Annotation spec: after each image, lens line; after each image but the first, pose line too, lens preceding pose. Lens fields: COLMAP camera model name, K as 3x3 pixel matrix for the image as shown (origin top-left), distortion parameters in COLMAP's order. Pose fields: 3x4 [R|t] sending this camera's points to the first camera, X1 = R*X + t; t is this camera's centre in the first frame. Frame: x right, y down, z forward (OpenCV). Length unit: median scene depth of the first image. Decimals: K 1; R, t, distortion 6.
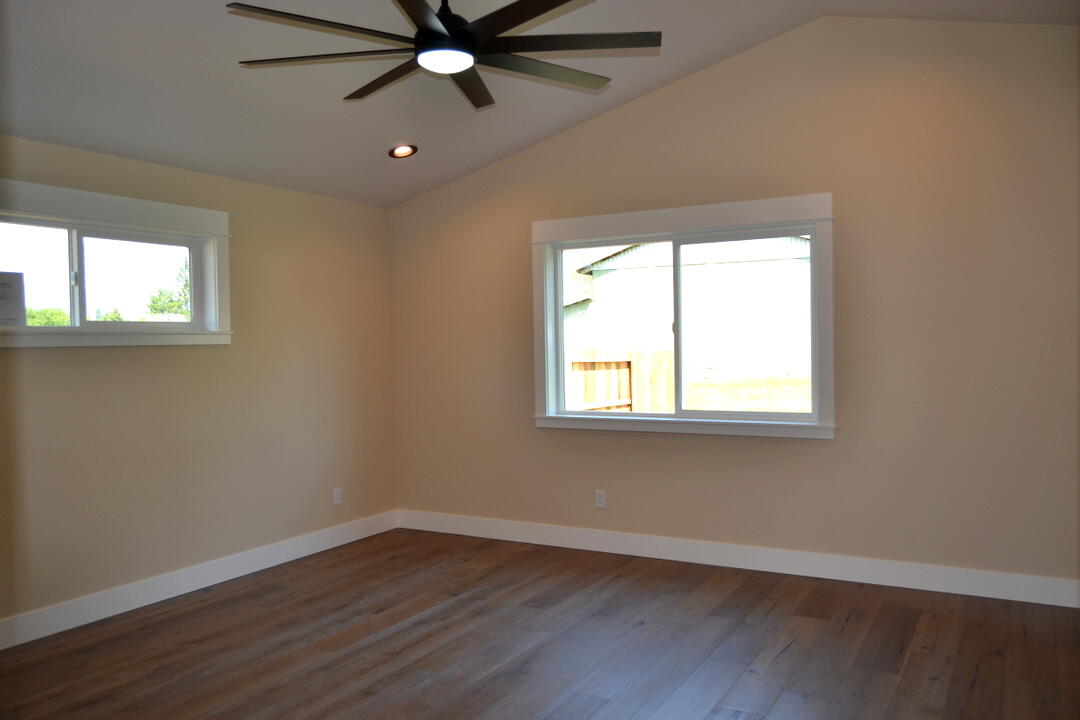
lens RADIAL K [[848.6, 0, 537.0], [0, 848.6, 360.0], [0, 0, 1]] dist [-0.022499, 0.018638]
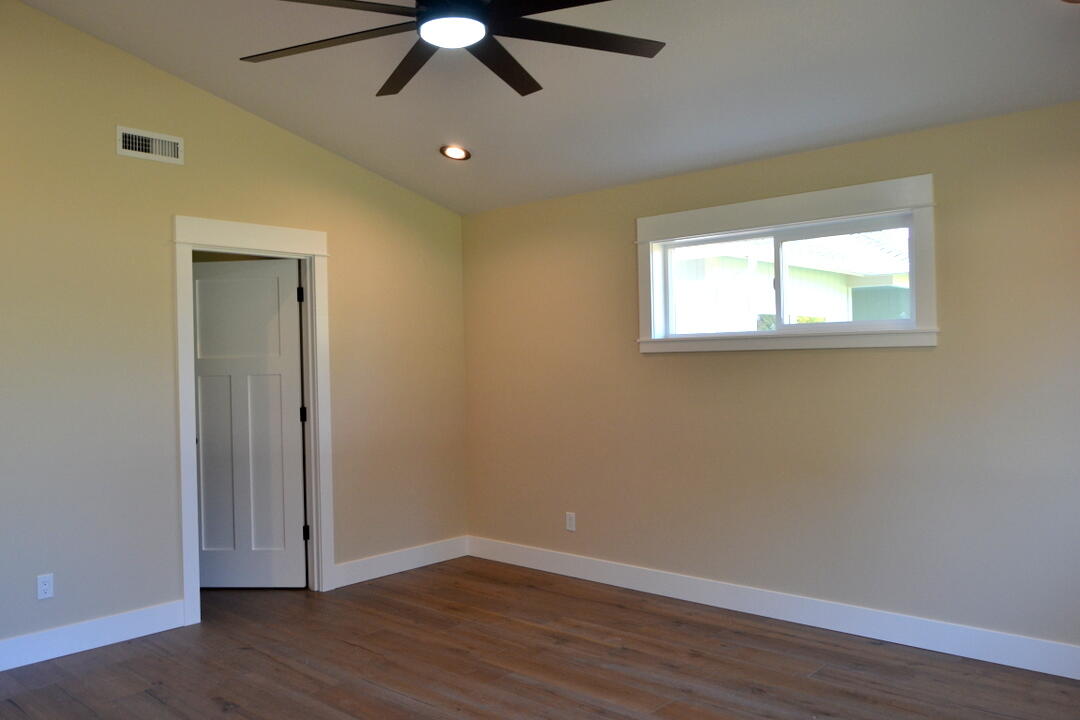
lens RADIAL K [[848.6, 0, 537.0], [0, 848.6, 360.0], [0, 0, 1]] dist [-0.022499, 0.018638]
pose [[-0.208521, 0.022532, -0.977758, 0.523841], [0.001341, 0.999740, 0.022753, -0.026780], [0.978017, 0.003433, -0.208497, 0.917541]]
